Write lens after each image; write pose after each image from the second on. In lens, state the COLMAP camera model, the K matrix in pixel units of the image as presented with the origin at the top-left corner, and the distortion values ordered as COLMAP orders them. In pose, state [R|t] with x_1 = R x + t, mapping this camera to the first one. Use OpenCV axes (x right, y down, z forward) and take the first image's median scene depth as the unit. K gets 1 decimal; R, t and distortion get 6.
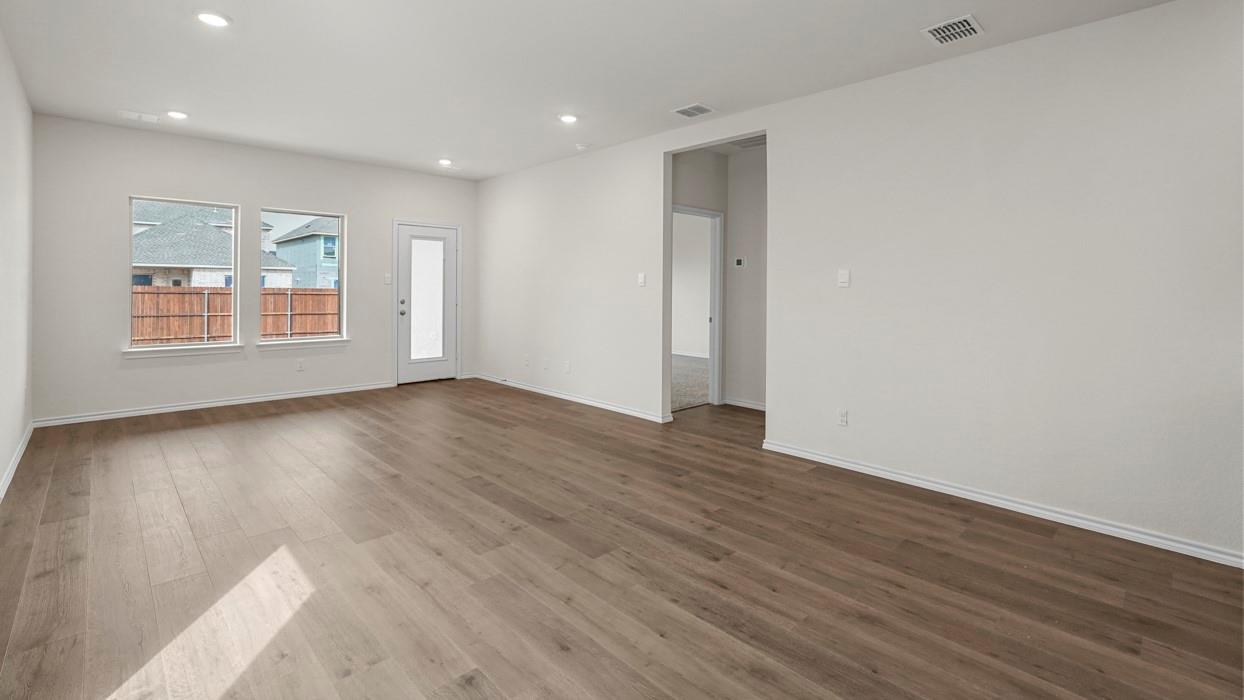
lens RADIAL K [[551.5, 0, 620.5], [0, 551.5, 289.0], [0, 0, 1]] dist [0.000864, 0.000724]
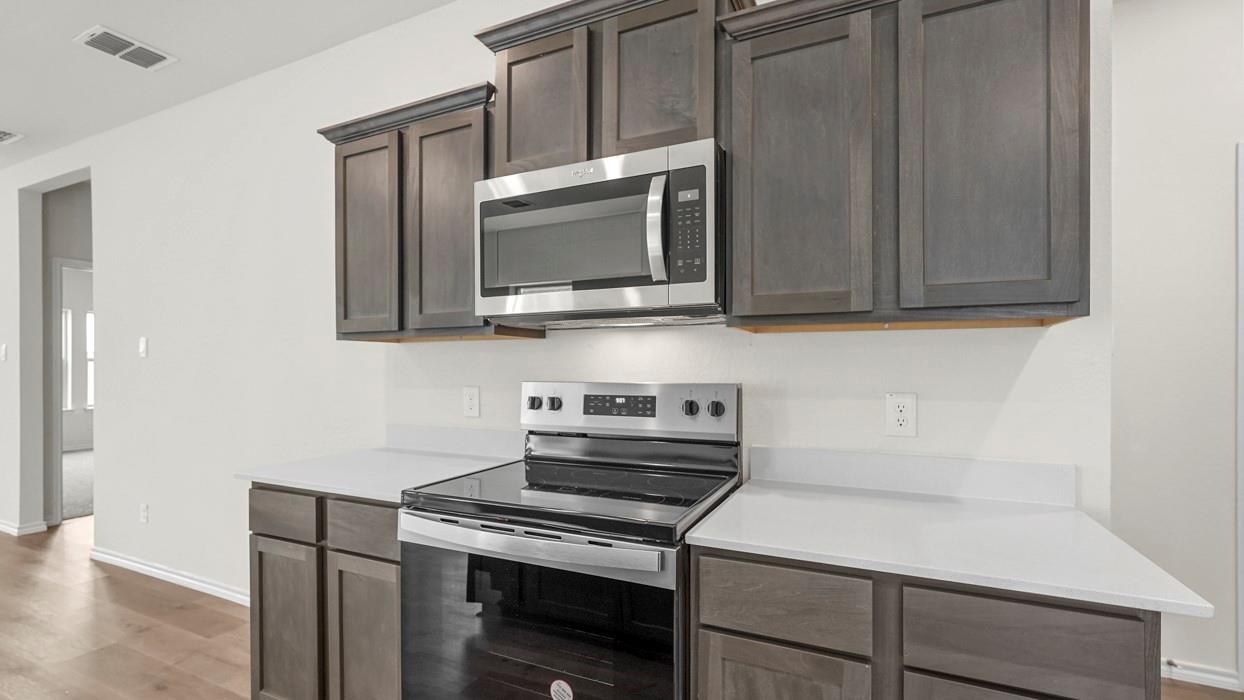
lens RADIAL K [[554.2, 0, 616.7], [0, 554.2, 364.1], [0, 0, 1]] dist [0.000048, 0.000072]
pose [[0.937981, -0.006692, 0.346622, 0.442823], [0.008862, 0.999950, -0.004675, 0.008200], [-0.346574, 0.007457, 0.937993, -0.023372]]
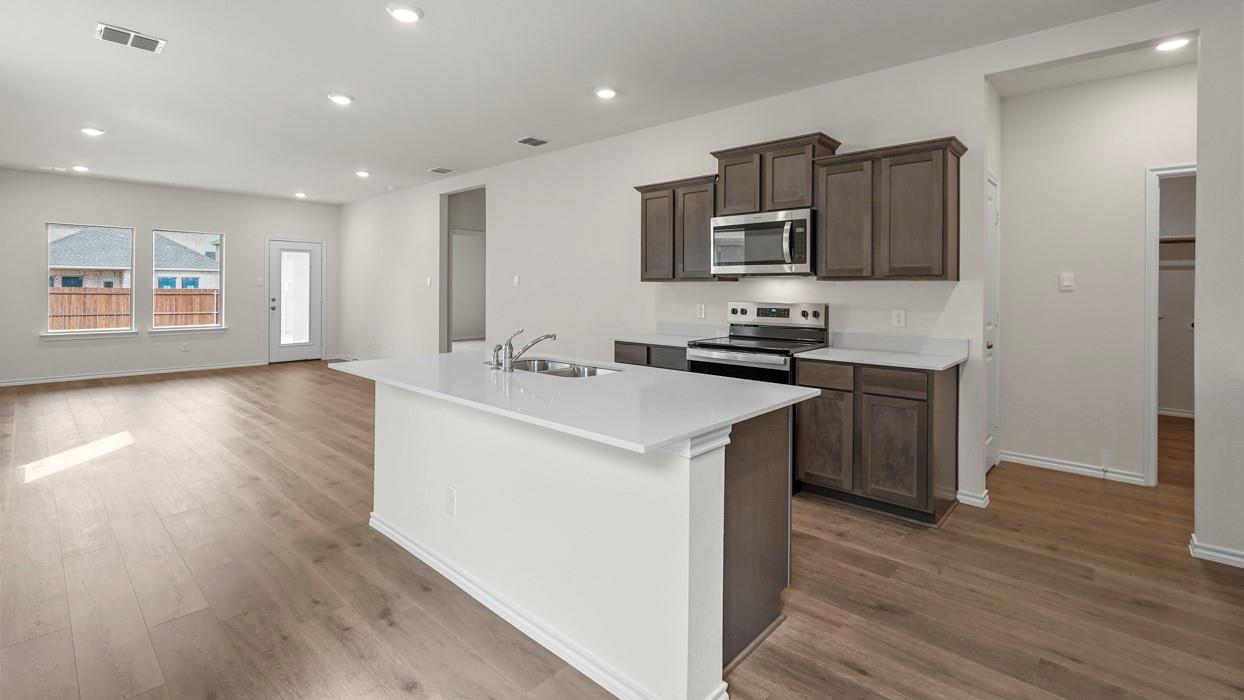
lens RADIAL K [[551.5, 0, 620.5], [0, 551.5, 289.0], [0, 0, 1]] dist [0.000864, 0.000724]
pose [[0.998060, -0.002907, 0.062195, 0.338641], [0.002915, 0.999996, -0.000029, 0.000993], [-0.062195, 0.000210, 0.998064, -0.345804]]
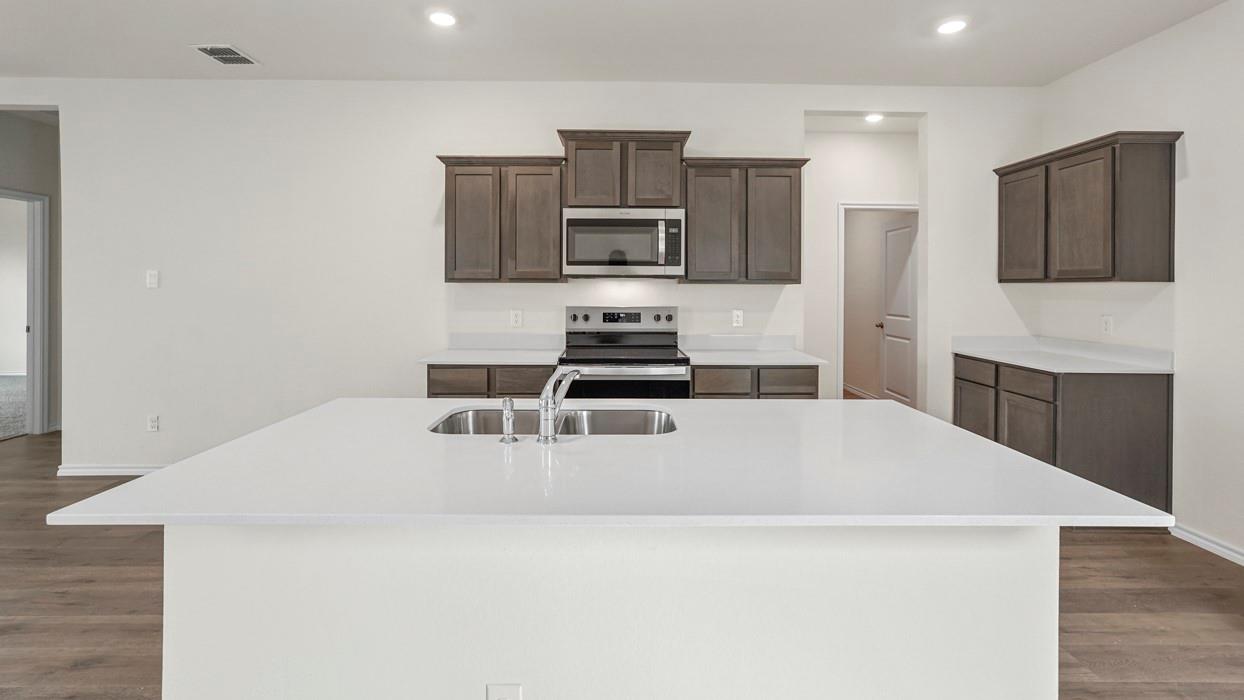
lens RADIAL K [[551.5, 0, 620.5], [0, 551.5, 289.0], [0, 0, 1]] dist [0.000864, 0.000724]
pose [[0.688930, -0.008594, 0.724777, 0.150966], [0.002442, 0.999952, 0.009536, -0.006274], [-0.724824, -0.004799, 0.688918, -0.146976]]
